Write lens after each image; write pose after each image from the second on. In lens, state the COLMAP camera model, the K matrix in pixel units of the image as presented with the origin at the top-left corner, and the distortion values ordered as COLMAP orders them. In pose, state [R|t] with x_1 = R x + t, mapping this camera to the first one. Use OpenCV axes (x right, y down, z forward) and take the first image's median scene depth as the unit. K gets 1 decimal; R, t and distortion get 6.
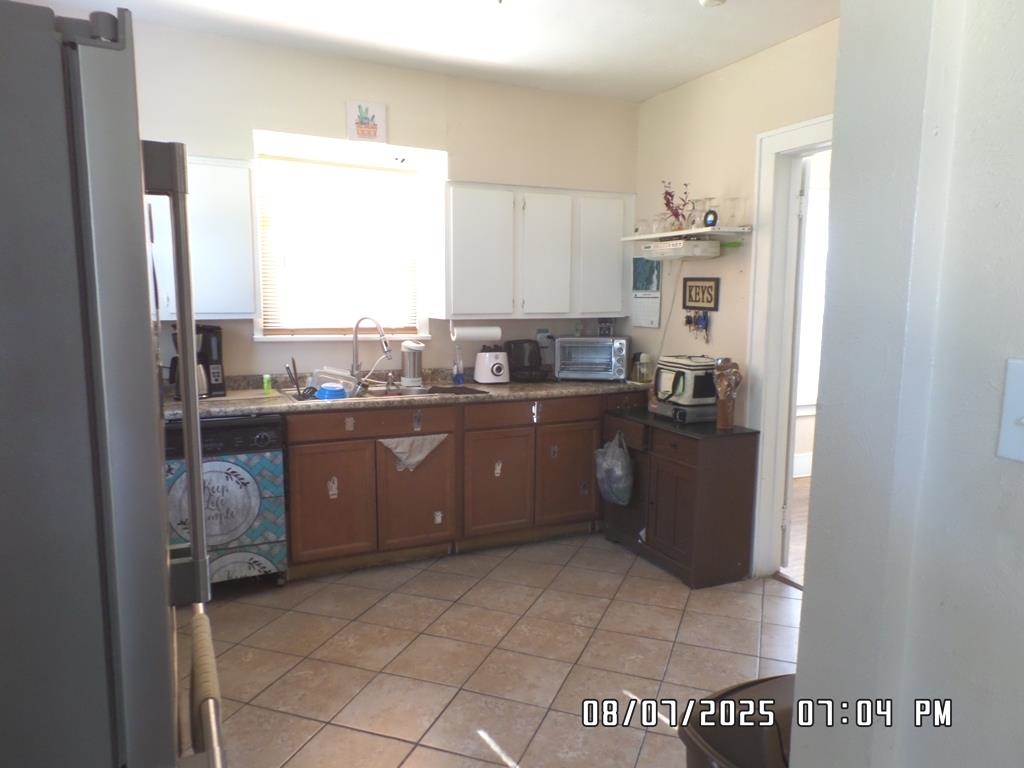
lens RADIAL K [[712.4, 0, 512.0], [0, 712.4, 384.0], [0, 0, 1]] dist [0.000853, 0.000975]
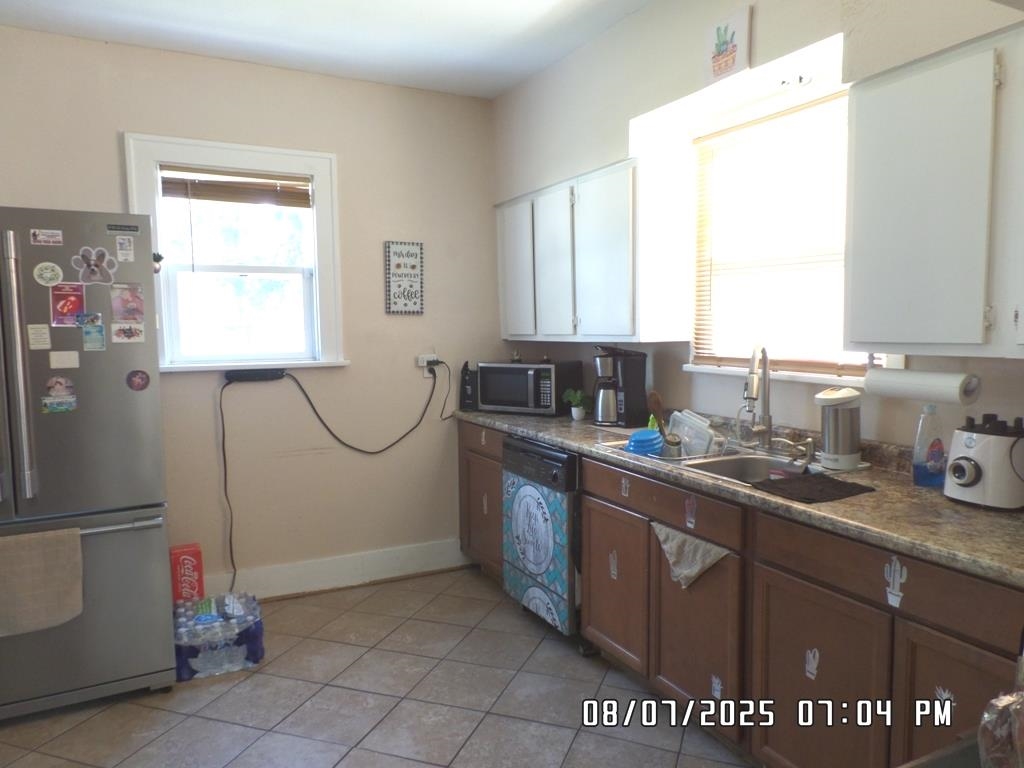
lens RADIAL K [[712.4, 0, 512.0], [0, 712.4, 384.0], [0, 0, 1]] dist [0.000853, 0.000975]
pose [[0.010937, 0.077064, -0.996966, 0.502411], [-0.111420, 0.990911, 0.075373, -0.092845], [0.993713, 0.110258, 0.019424, 0.874053]]
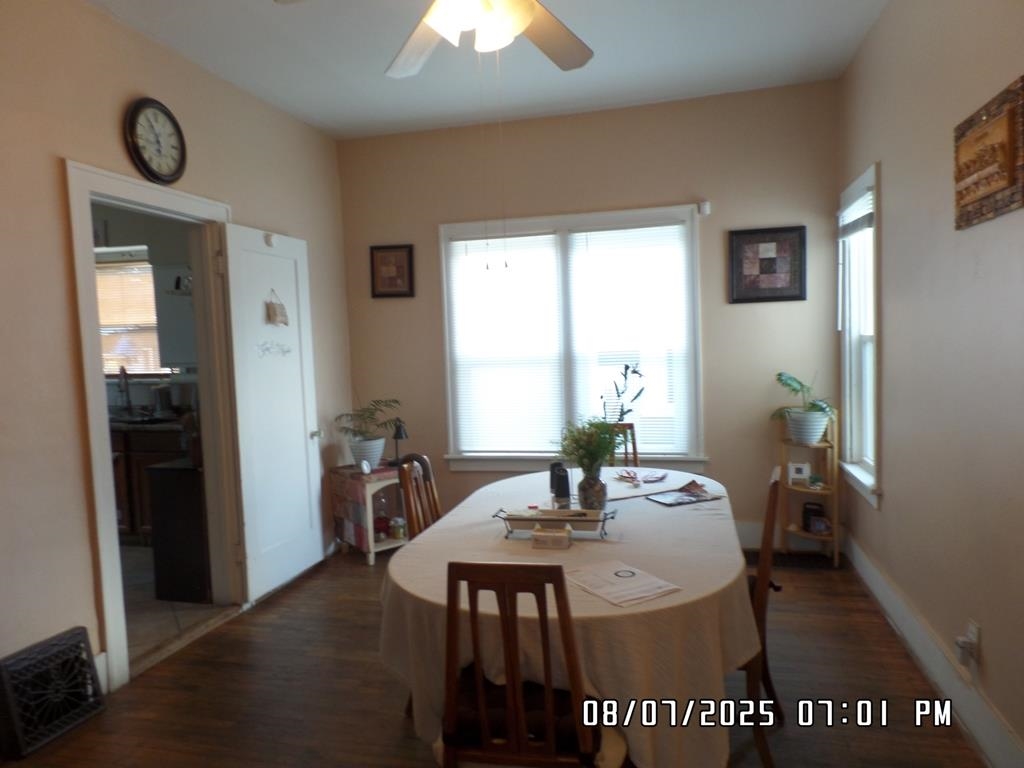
lens RADIAL K [[712.4, 0, 512.0], [0, 712.4, 384.0], [0, 0, 1]] dist [0.000853, 0.000975]
pose [[0.768933, 0.018553, -0.639060, 1.444159], [-0.046805, 0.998530, -0.027327, -0.066668], [0.637614, 0.050924, 0.768671, 0.475711]]
